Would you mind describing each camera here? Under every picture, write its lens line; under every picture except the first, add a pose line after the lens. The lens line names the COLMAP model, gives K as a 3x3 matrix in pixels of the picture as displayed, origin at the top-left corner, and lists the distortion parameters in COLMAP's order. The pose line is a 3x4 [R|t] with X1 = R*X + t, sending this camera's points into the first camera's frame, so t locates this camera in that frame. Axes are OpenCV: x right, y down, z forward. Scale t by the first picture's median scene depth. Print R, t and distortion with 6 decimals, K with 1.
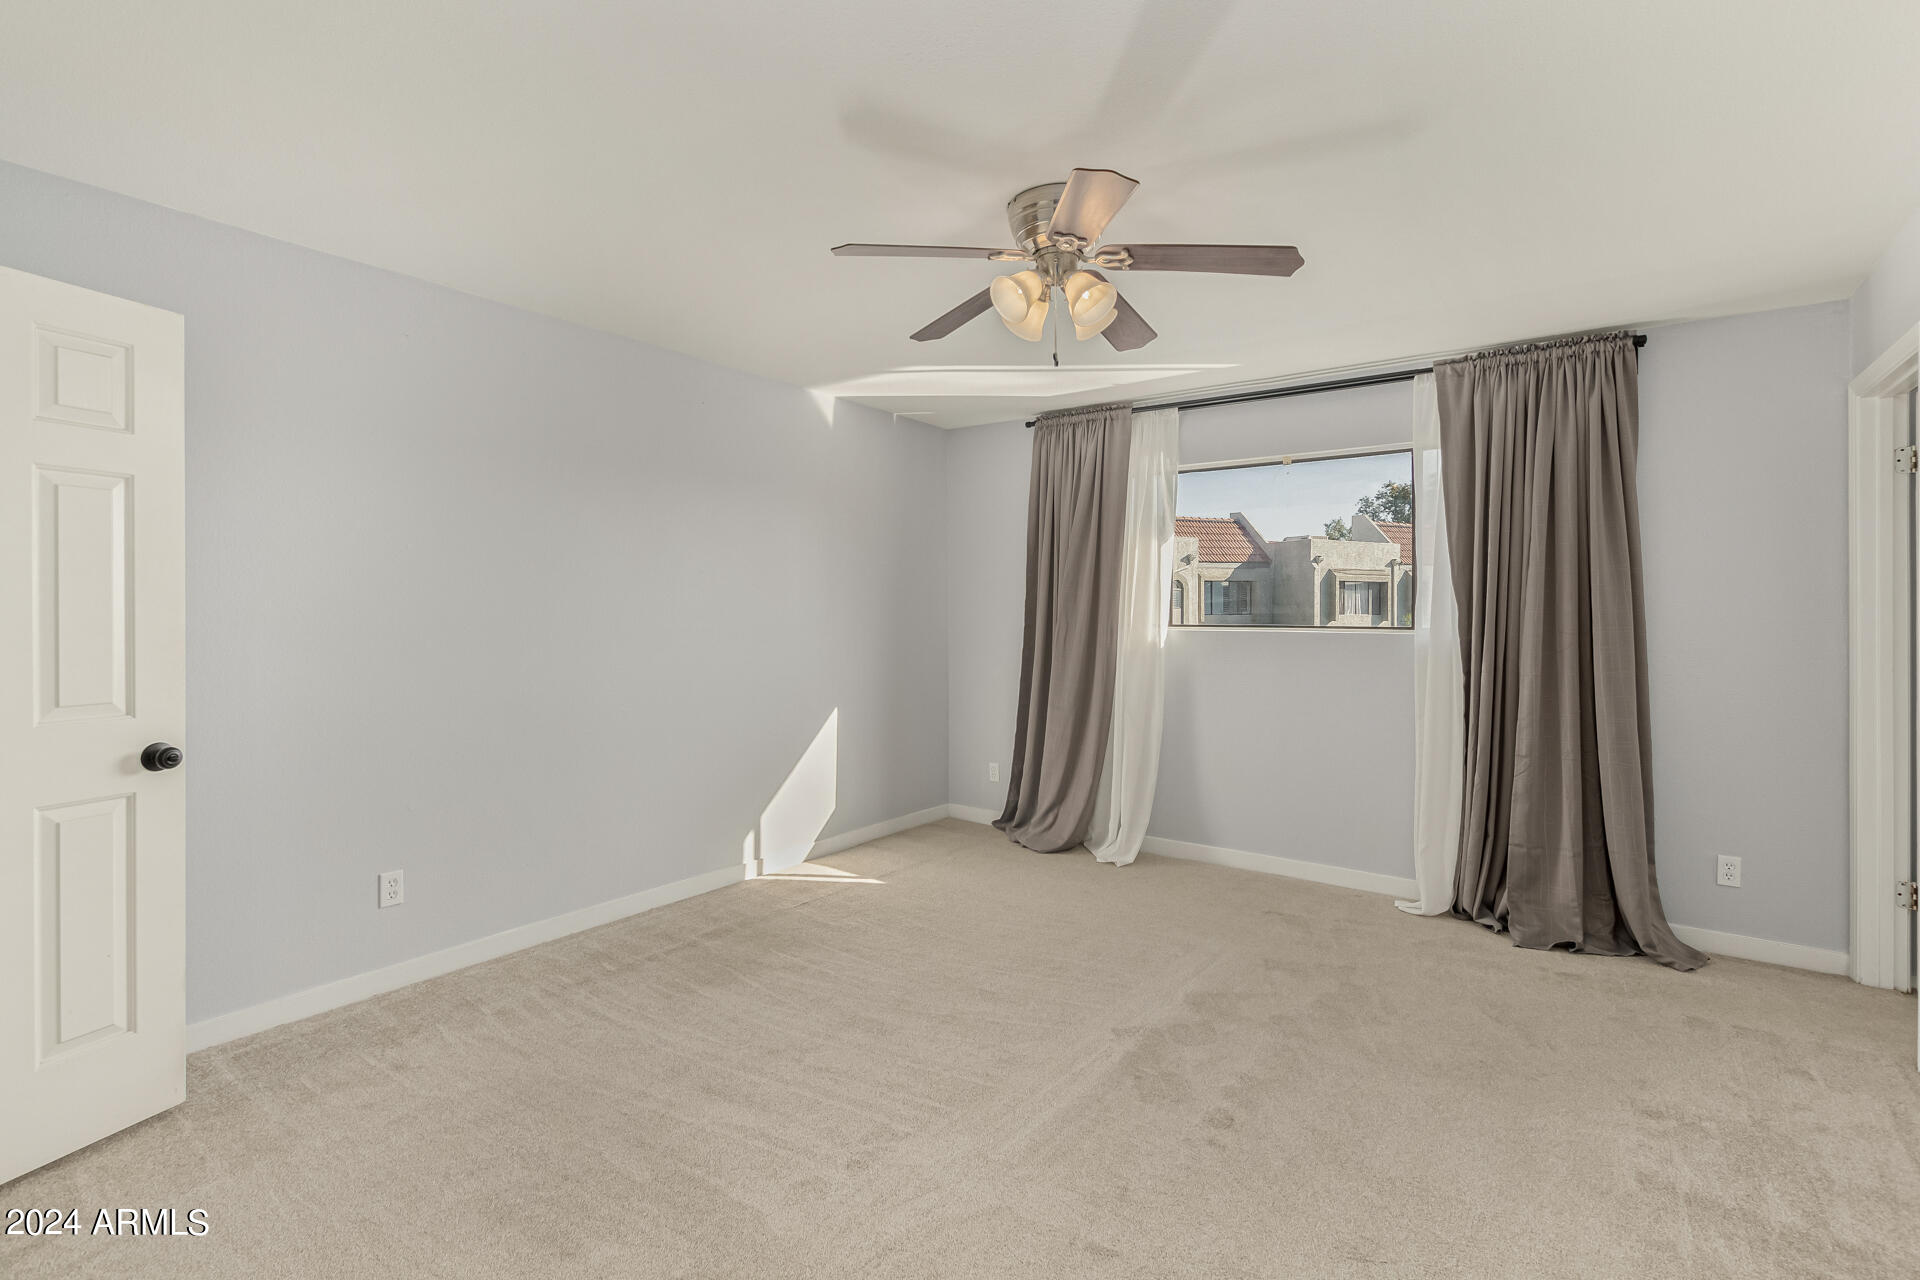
lens RADIAL K [[890.8, 0, 960.4], [0, 890.8, 626.9], [0, 0, 1]] dist [0.013736, -0.004177]
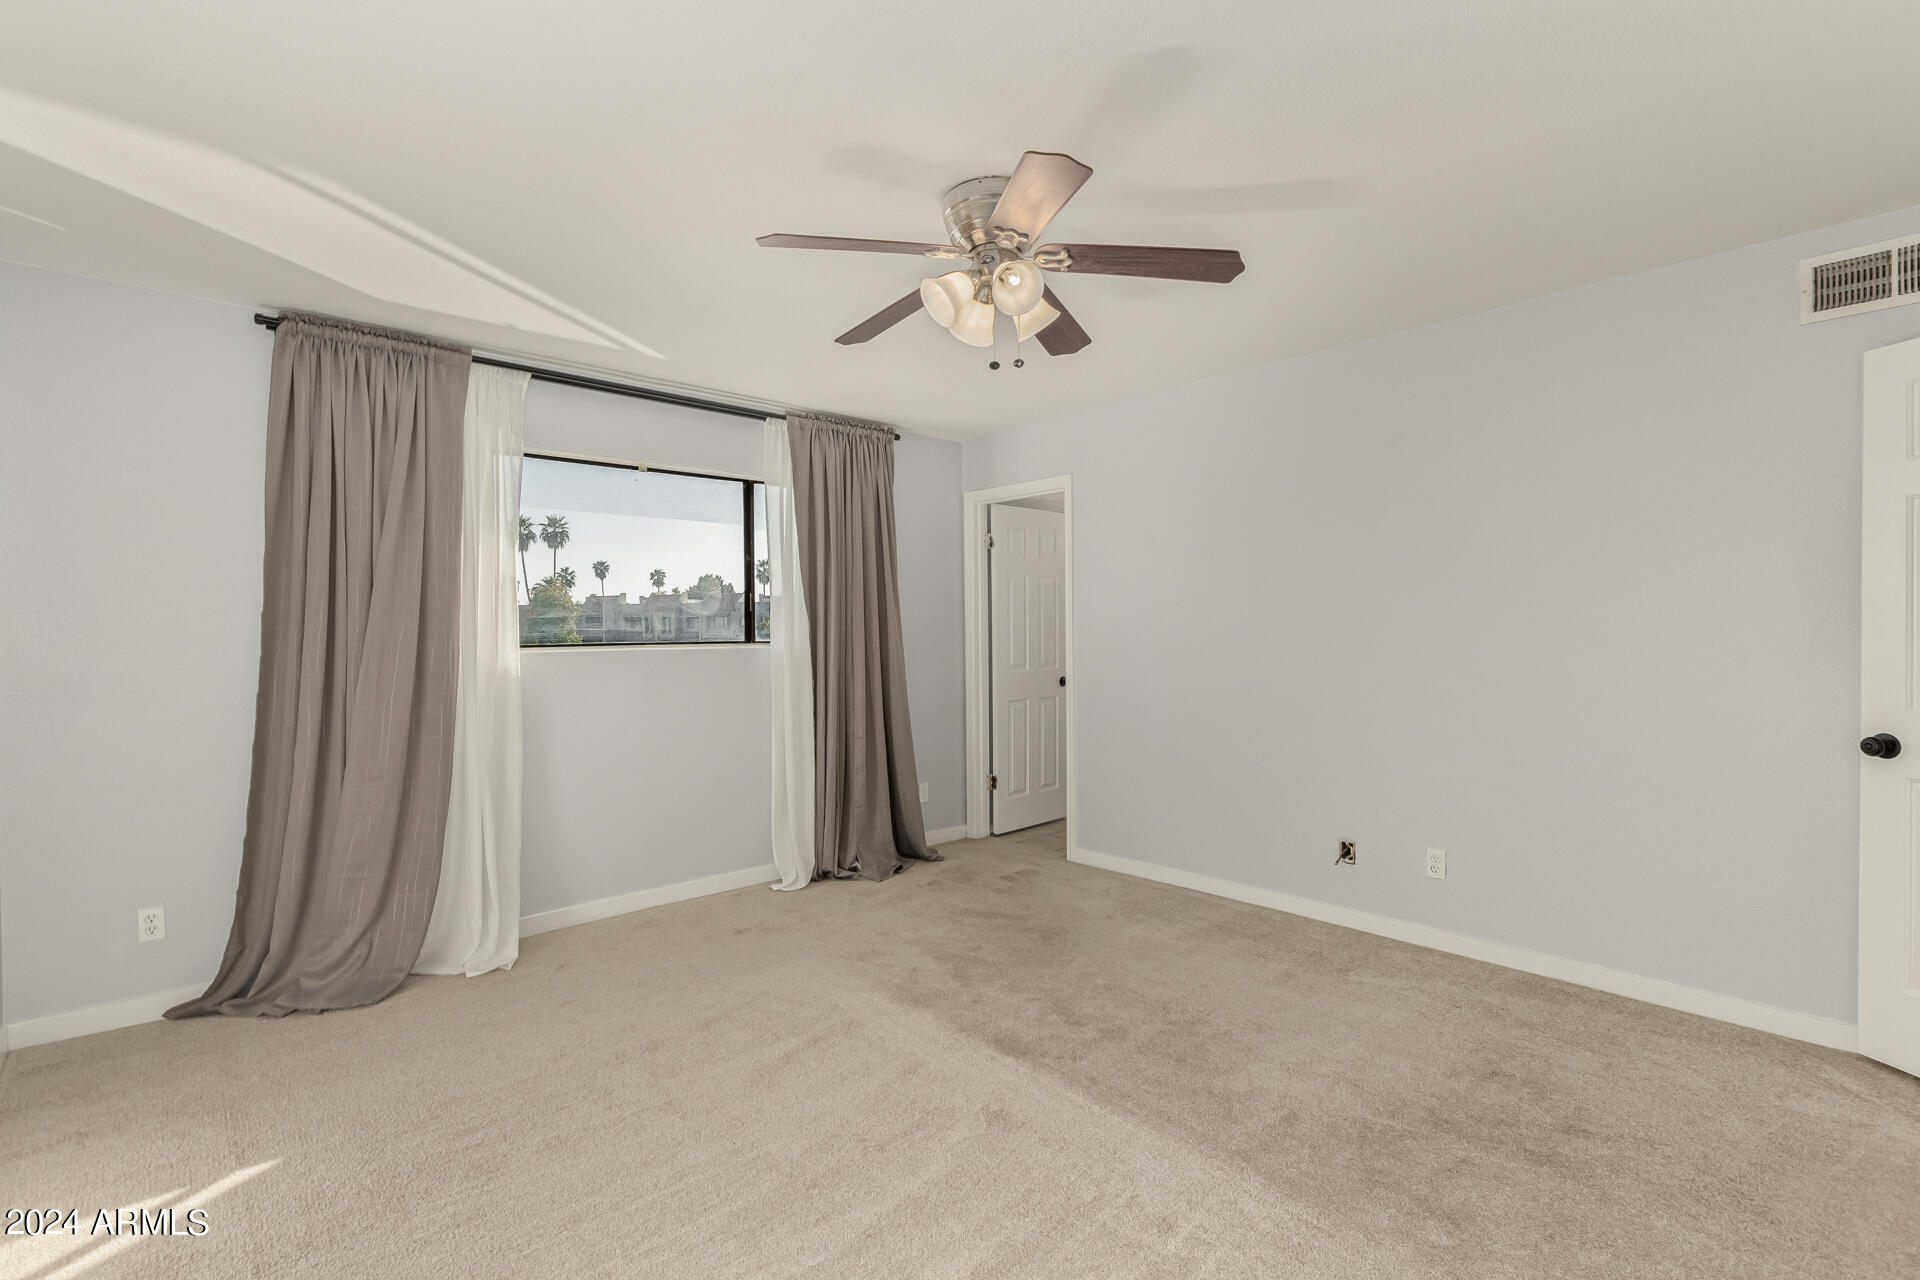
lens RADIAL K [[890.8, 0, 960.6], [0, 890.8, 636.7], [0, 0, 1]] dist [0.013736, -0.004177]
pose [[0.198733, -0.016772, 0.979910, -0.561952], [0.021950, 0.999679, 0.012658, -0.013904], [-0.979808, 0.018993, 0.199037, 0.554726]]
